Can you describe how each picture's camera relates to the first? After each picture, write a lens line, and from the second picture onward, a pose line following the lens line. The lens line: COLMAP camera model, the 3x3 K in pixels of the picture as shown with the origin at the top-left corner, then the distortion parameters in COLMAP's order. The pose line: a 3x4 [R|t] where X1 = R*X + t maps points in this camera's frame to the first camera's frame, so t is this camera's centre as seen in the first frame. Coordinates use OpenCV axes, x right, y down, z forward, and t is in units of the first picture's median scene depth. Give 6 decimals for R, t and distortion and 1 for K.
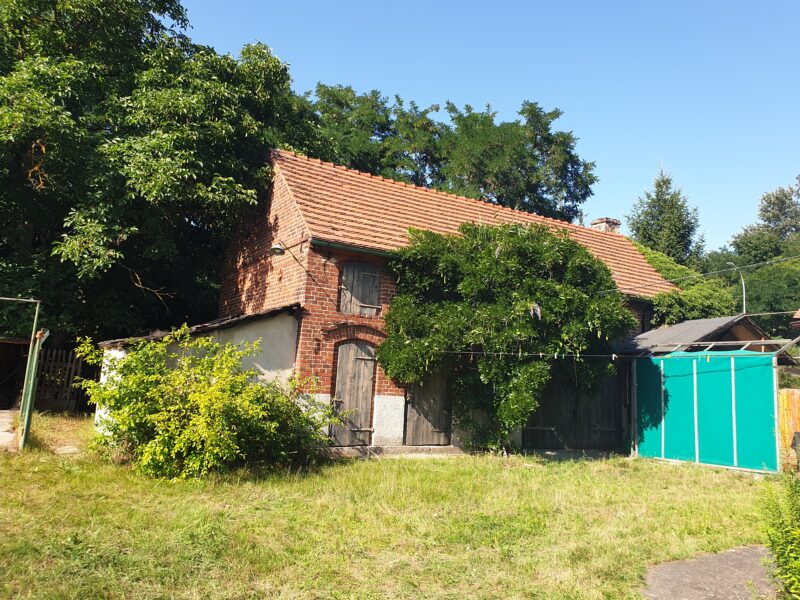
lens RADIAL K [[610.2, 0, 402.0], [0, 610.2, 297.8], [0, 0, 1]] dist [0.002675, 0.002406]
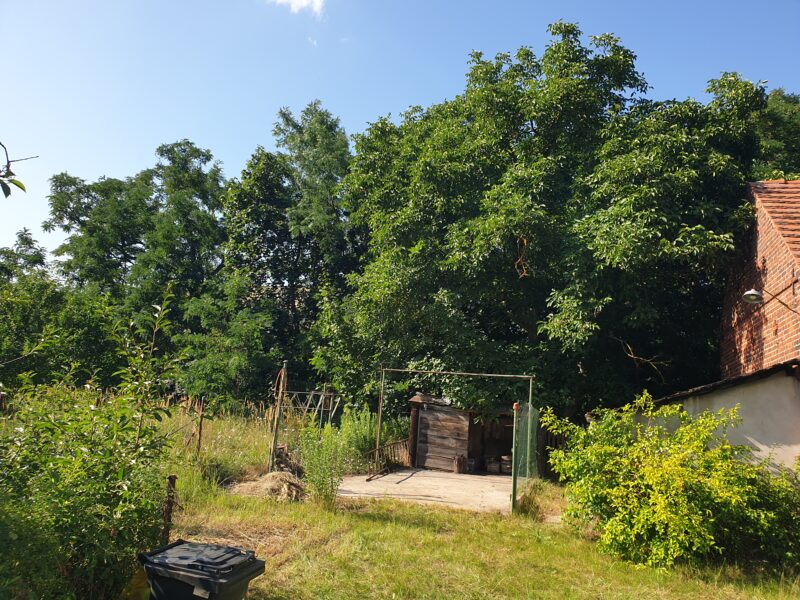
lens RADIAL K [[610.2, 0, 405.1], [0, 610.2, 306.0], [0, 0, 1]] dist [0.002675, 0.002406]
pose [[0.670156, -0.145876, -0.727744, 0.067611], [0.065469, 0.988292, -0.137814, 0.015126], [0.739328, 0.044712, 0.671860, 0.085017]]
